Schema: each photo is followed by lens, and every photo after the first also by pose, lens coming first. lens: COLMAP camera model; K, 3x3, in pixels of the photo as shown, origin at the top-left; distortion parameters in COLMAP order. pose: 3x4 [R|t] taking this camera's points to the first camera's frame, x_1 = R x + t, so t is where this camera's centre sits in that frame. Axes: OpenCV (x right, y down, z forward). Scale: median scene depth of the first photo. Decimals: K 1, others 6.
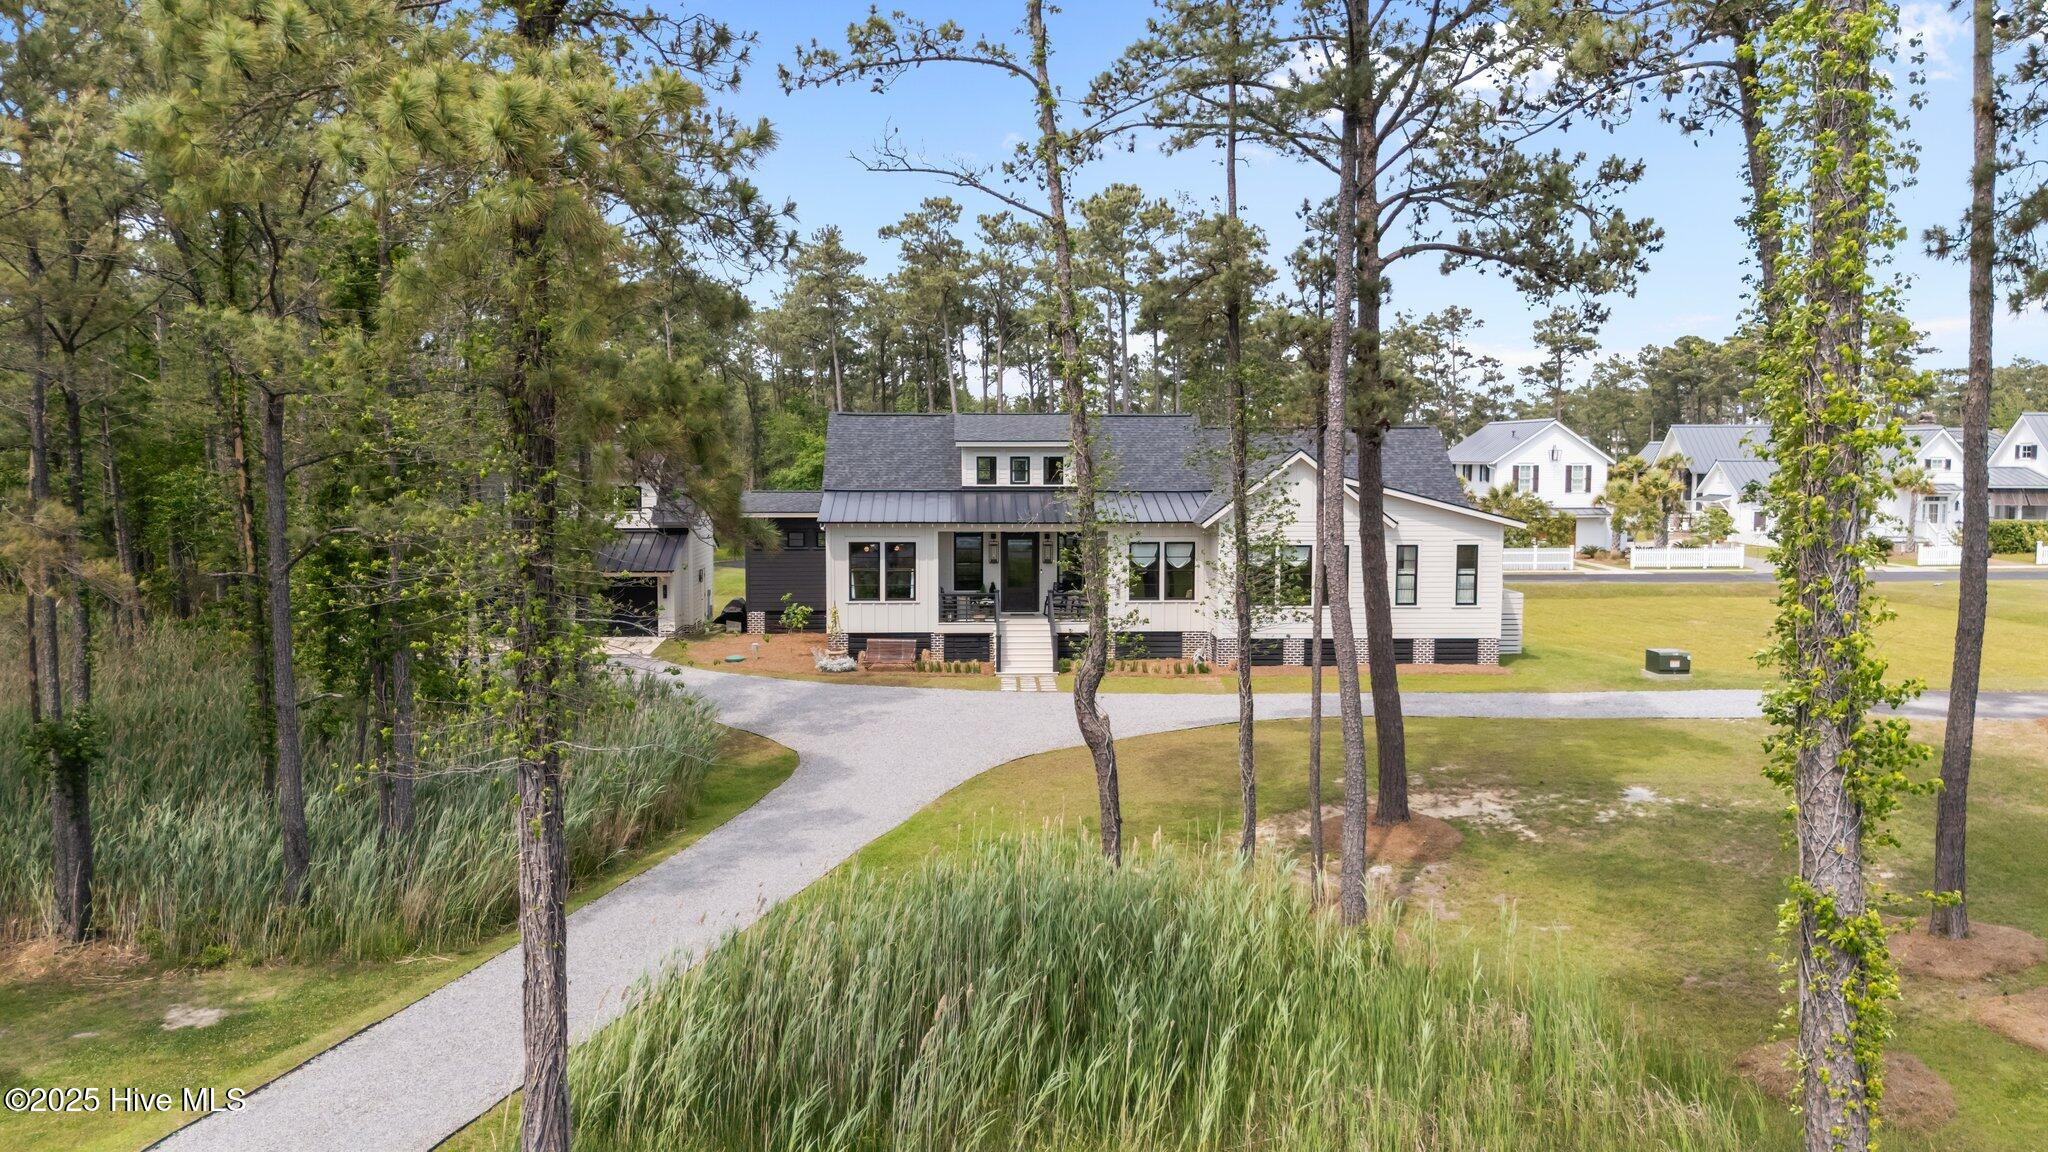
lens RADIAL K [[1528.5, 0, 1025.1], [0, 1528.5, 615.0], [0, 0, 1]] dist [0.026914, -0.005646]
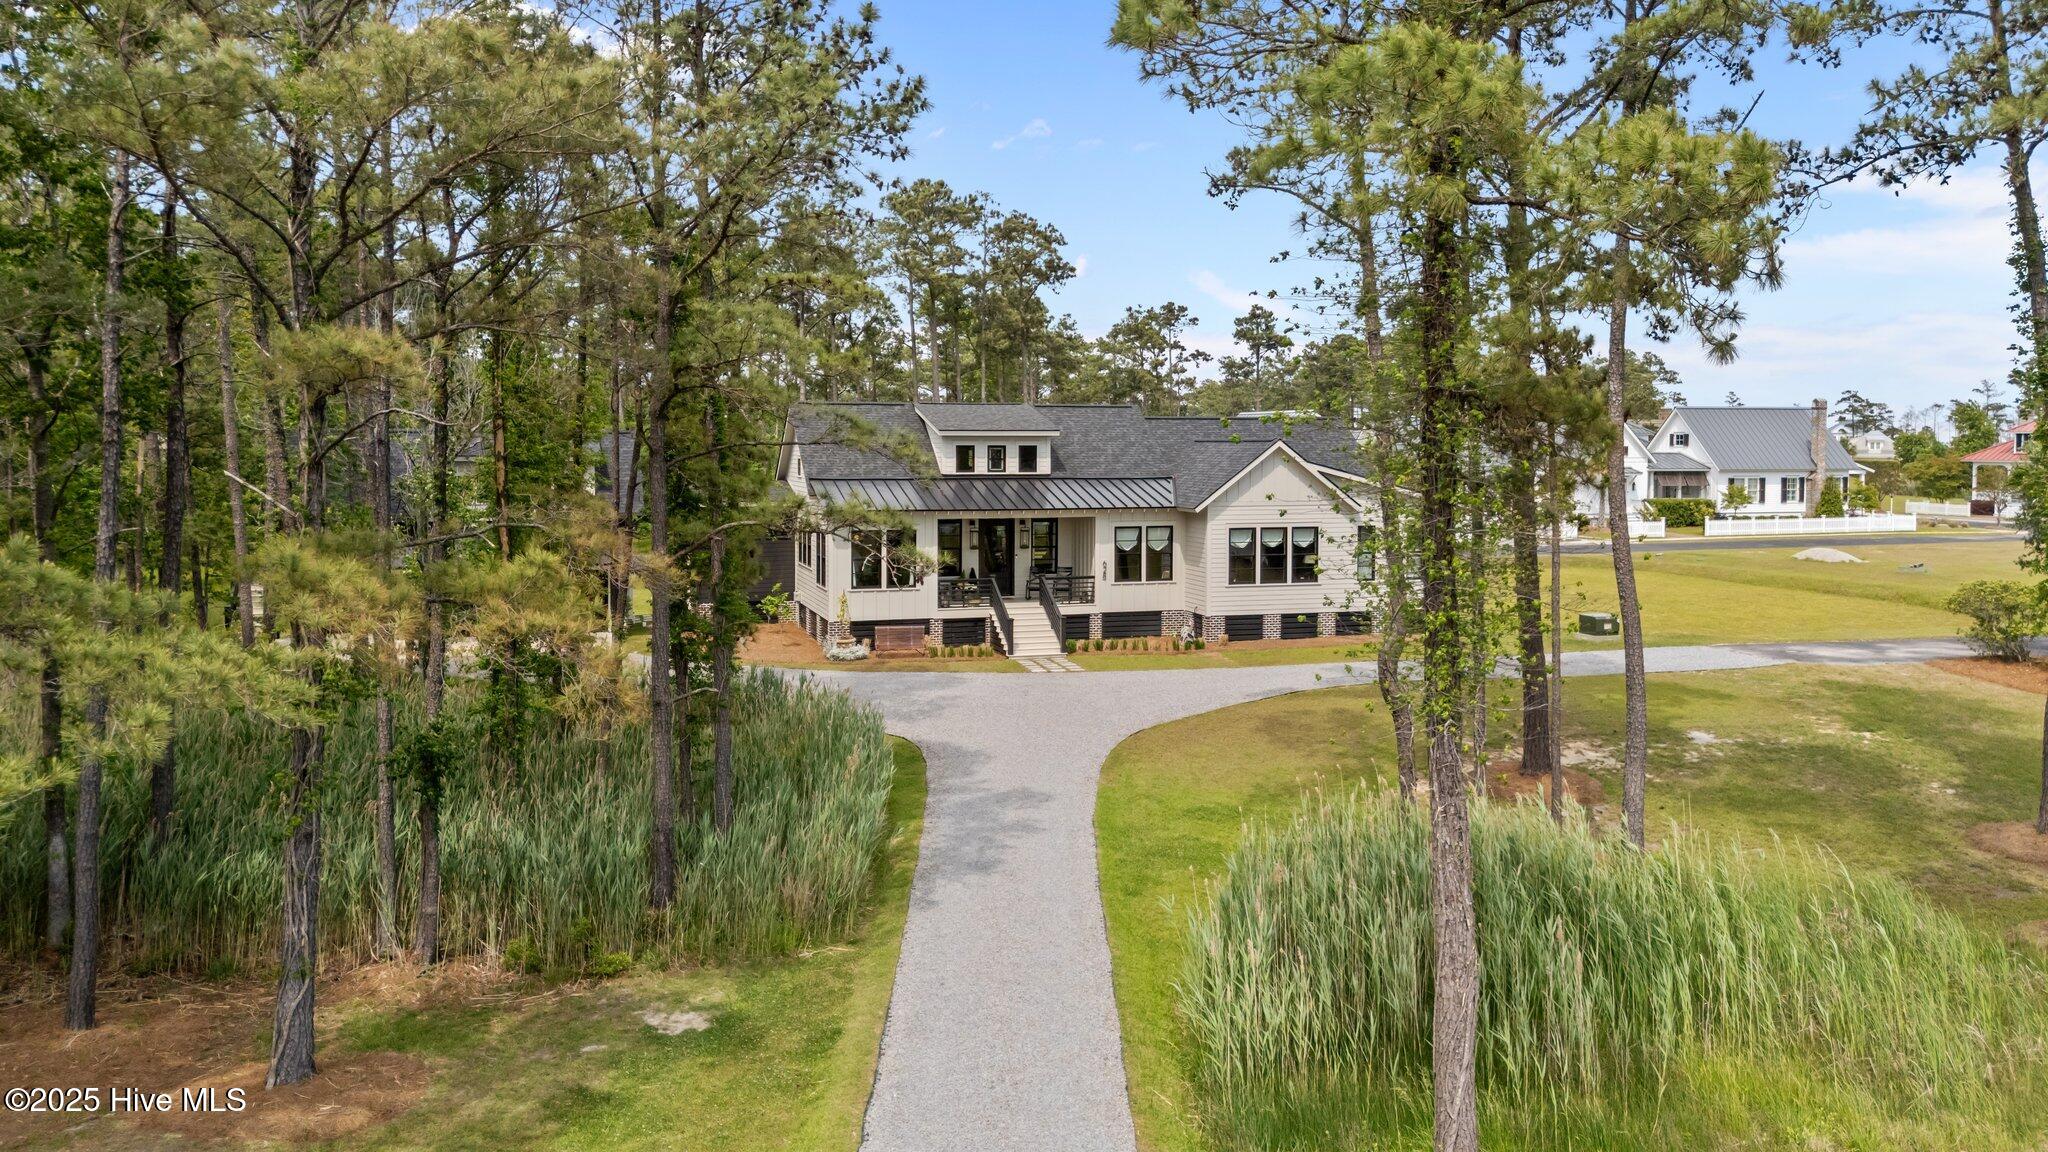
lens RADIAL K [[1523.9, 0, 1024.0], [0, 1523.9, 576.0], [0, 0, 1]] dist [0.011480, -0.003166]
pose [[0.968751, -0.021413, 0.247111, -0.251332], [0.025377, 0.999595, -0.012869, -0.001955], [-0.246735, 0.018737, 0.968902, 0.000190]]
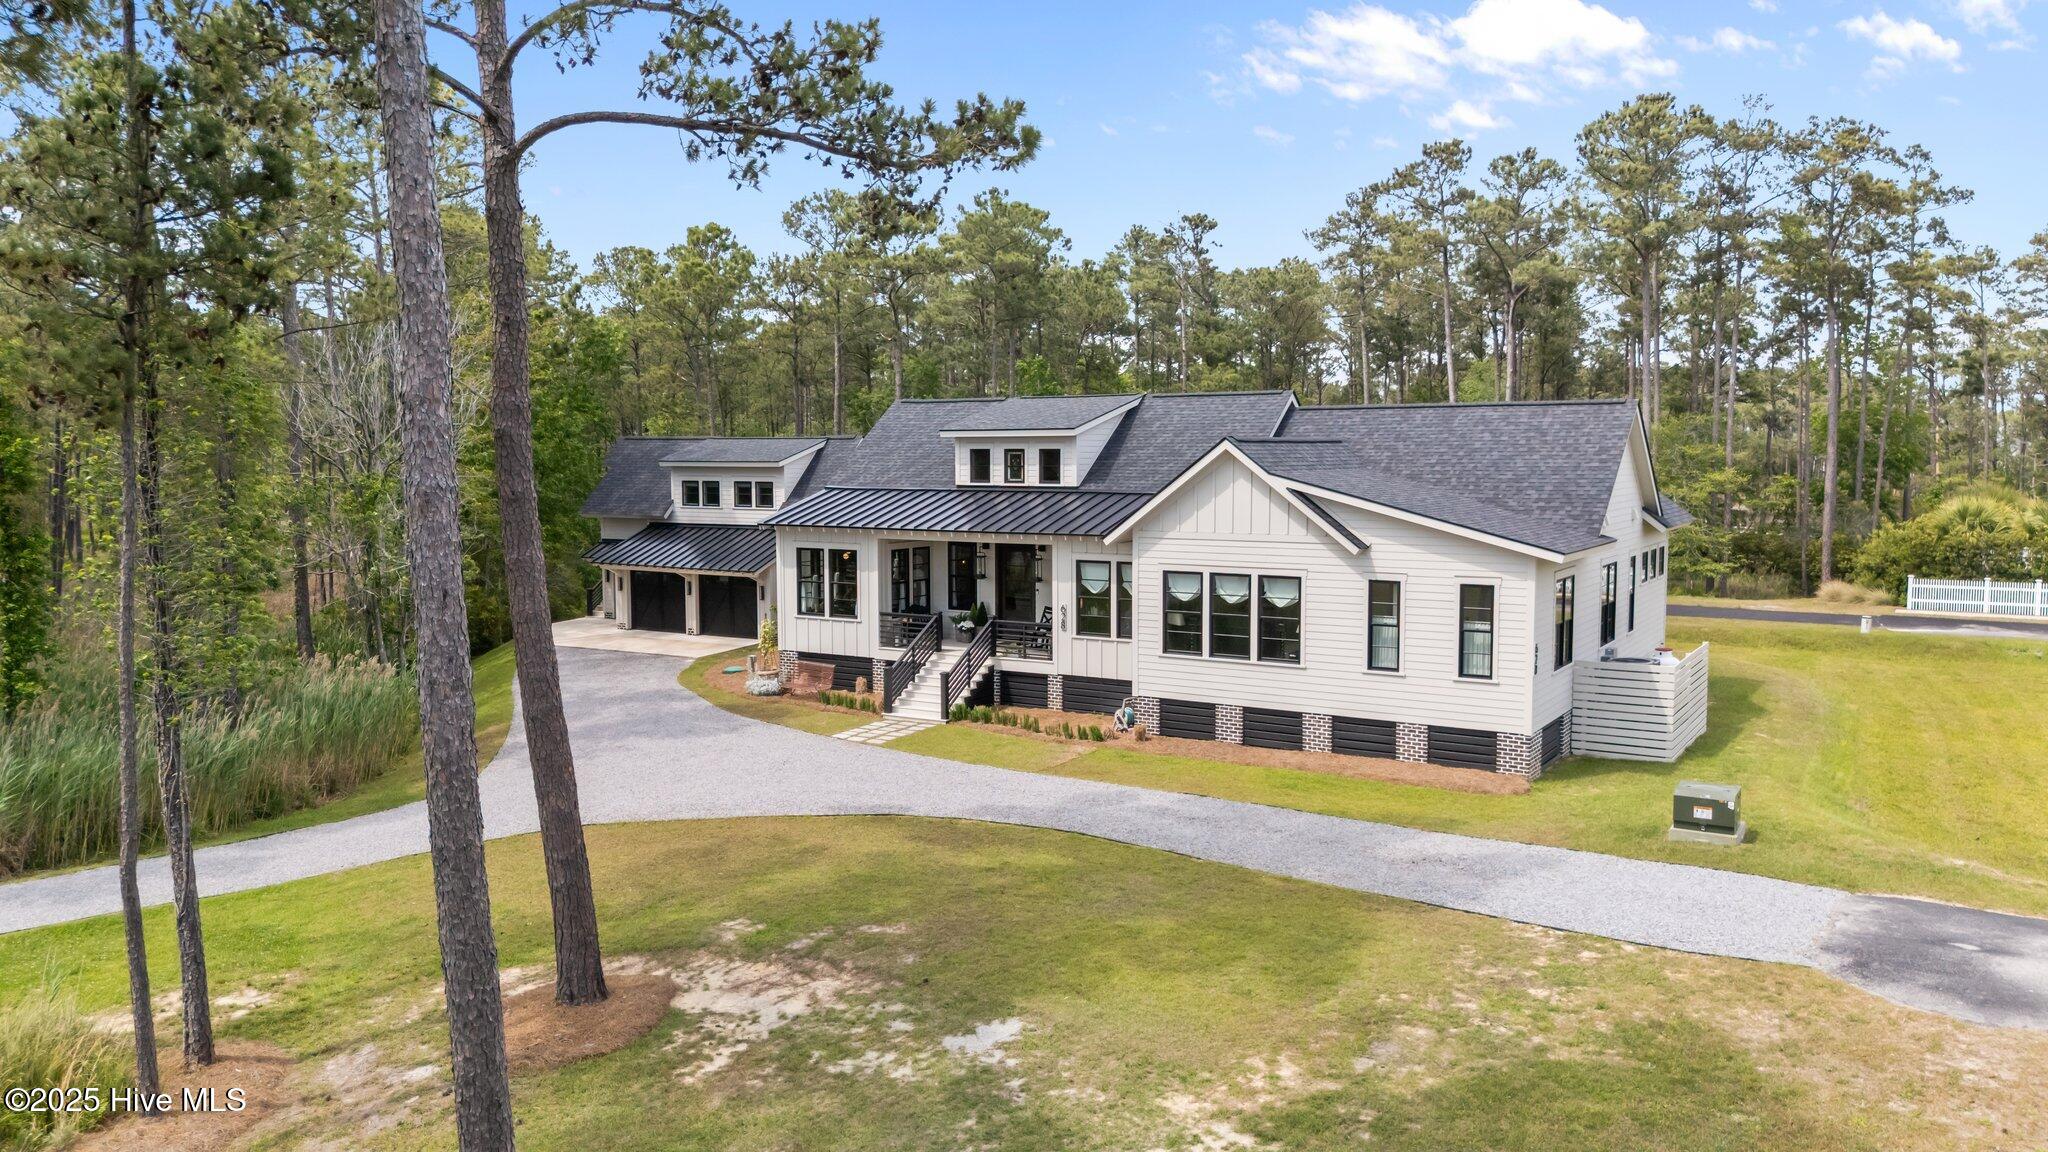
lens RADIAL K [[1487.5, 0, 1026.2], [0, 1487.5, 672.2], [0, 0, 1]] dist [0.107902, -0.000136]
pose [[0.833395, 0.082315, -0.546514, 0.460810], [-0.063453, 0.996558, 0.053339, -0.029726], [0.549024, -0.009775, 0.835750, 0.357197]]
